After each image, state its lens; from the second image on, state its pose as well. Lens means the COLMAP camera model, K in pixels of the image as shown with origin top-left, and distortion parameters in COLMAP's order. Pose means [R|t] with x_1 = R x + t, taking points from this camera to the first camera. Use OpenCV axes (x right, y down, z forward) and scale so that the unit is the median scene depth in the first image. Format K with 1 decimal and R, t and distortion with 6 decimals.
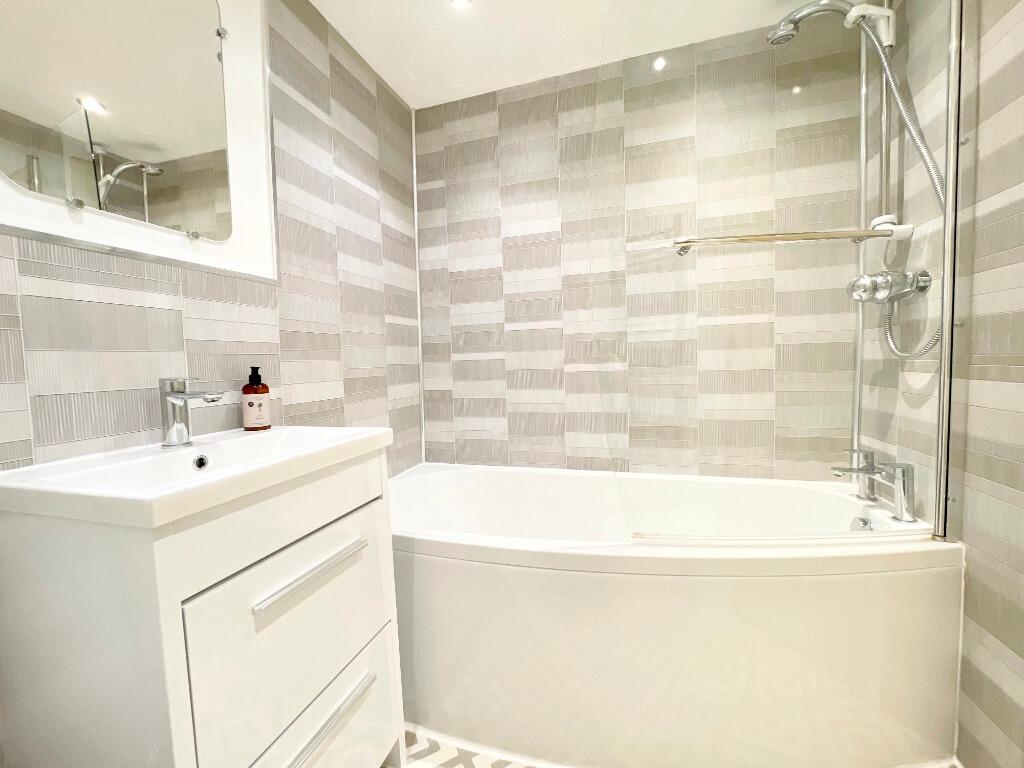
lens RADIAL K [[414.1, 0, 512.0], [0, 414.1, 384.0], [0, 0, 1]] dist [-0.001860, 0.000234]
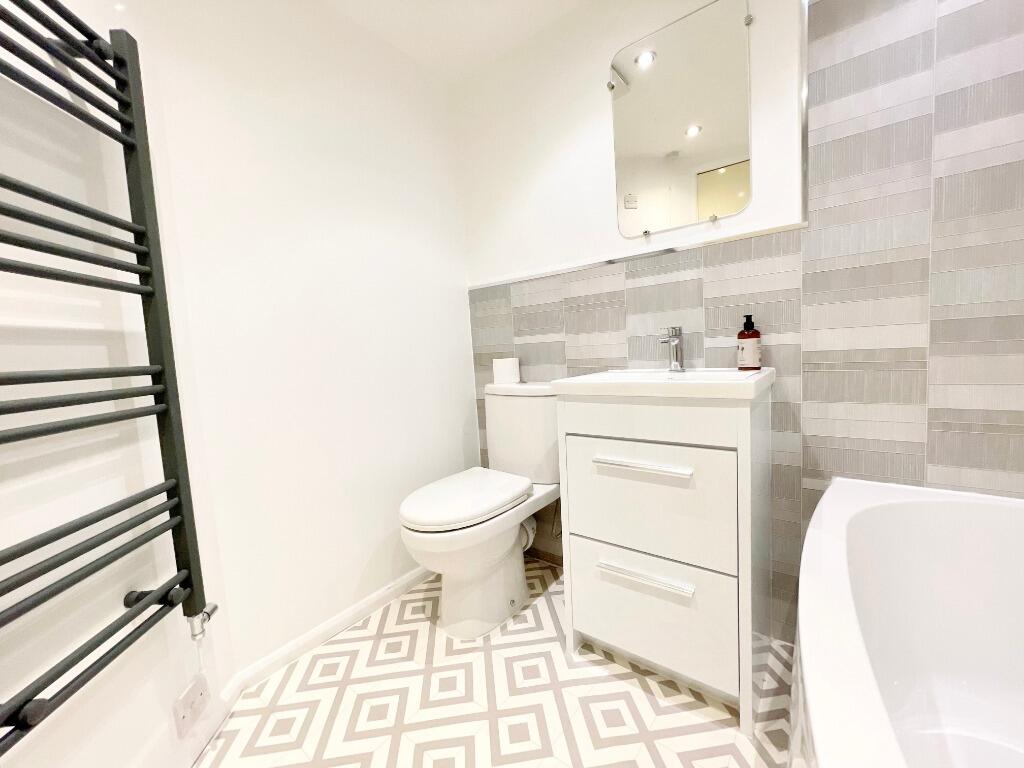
lens RADIAL K [[414.1, 0, 512.0], [0, 414.1, 384.0], [0, 0, 1]] dist [-0.001860, 0.000234]
pose [[-0.357258, 0.134903, -0.924212, 0.703919], [0.020490, 0.990408, 0.136645, -0.022817], [0.933781, 0.029880, -0.356595, 0.811002]]
